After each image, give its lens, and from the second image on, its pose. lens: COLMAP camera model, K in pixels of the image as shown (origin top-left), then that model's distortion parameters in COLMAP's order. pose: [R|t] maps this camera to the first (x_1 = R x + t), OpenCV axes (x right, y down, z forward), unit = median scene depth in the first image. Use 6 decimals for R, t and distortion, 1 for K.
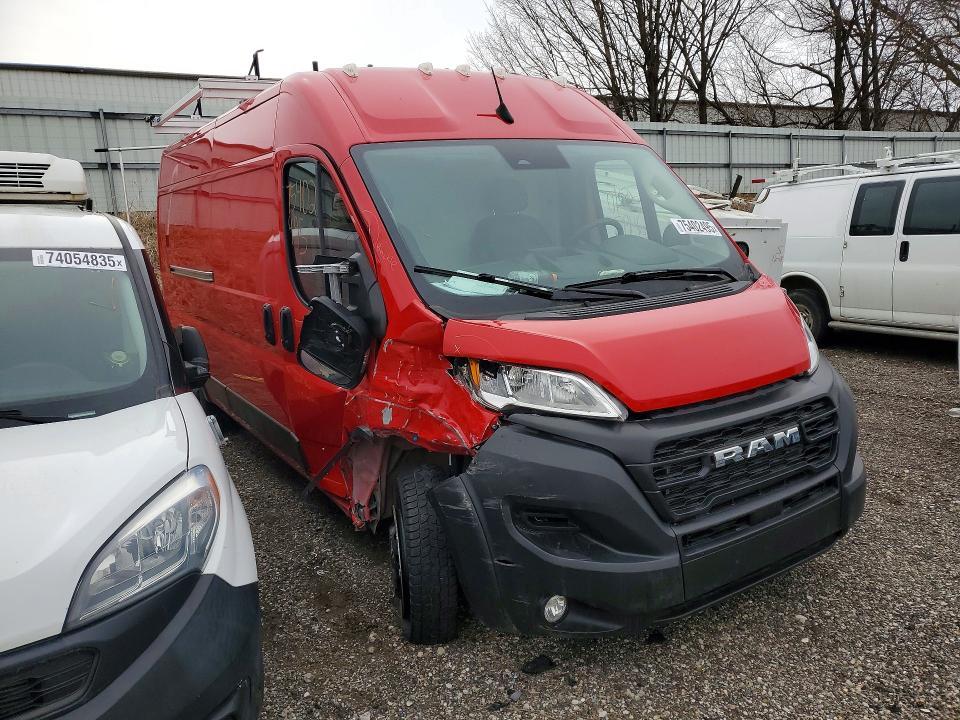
lens RADIAL K [[740.8, 0, 480.0], [0, 740.8, 360.0], [0, 0, 1]] dist [0.062322, 0.003655]
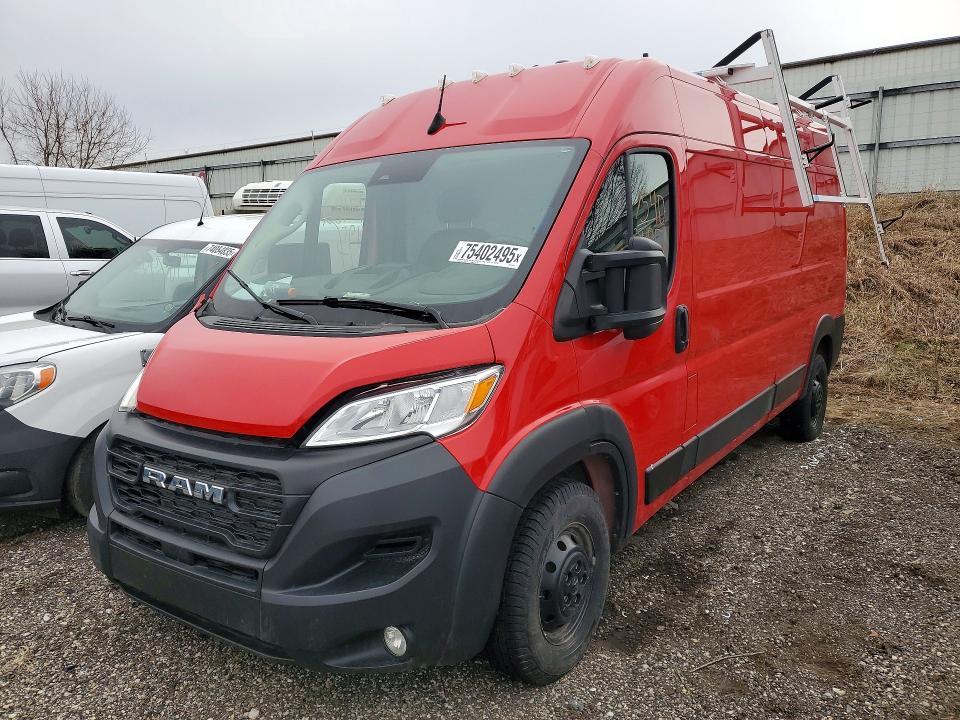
lens RADIAL K [[740.8, 0, 480.0], [0, 740.8, 360.0], [0, 0, 1]] dist [0.062322, 0.003655]
pose [[0.382097, 0.202629, -0.901634, 1.303121], [-0.170743, 0.974347, 0.146612, -0.240193], [0.908212, 0.097928, 0.406893, 0.895929]]
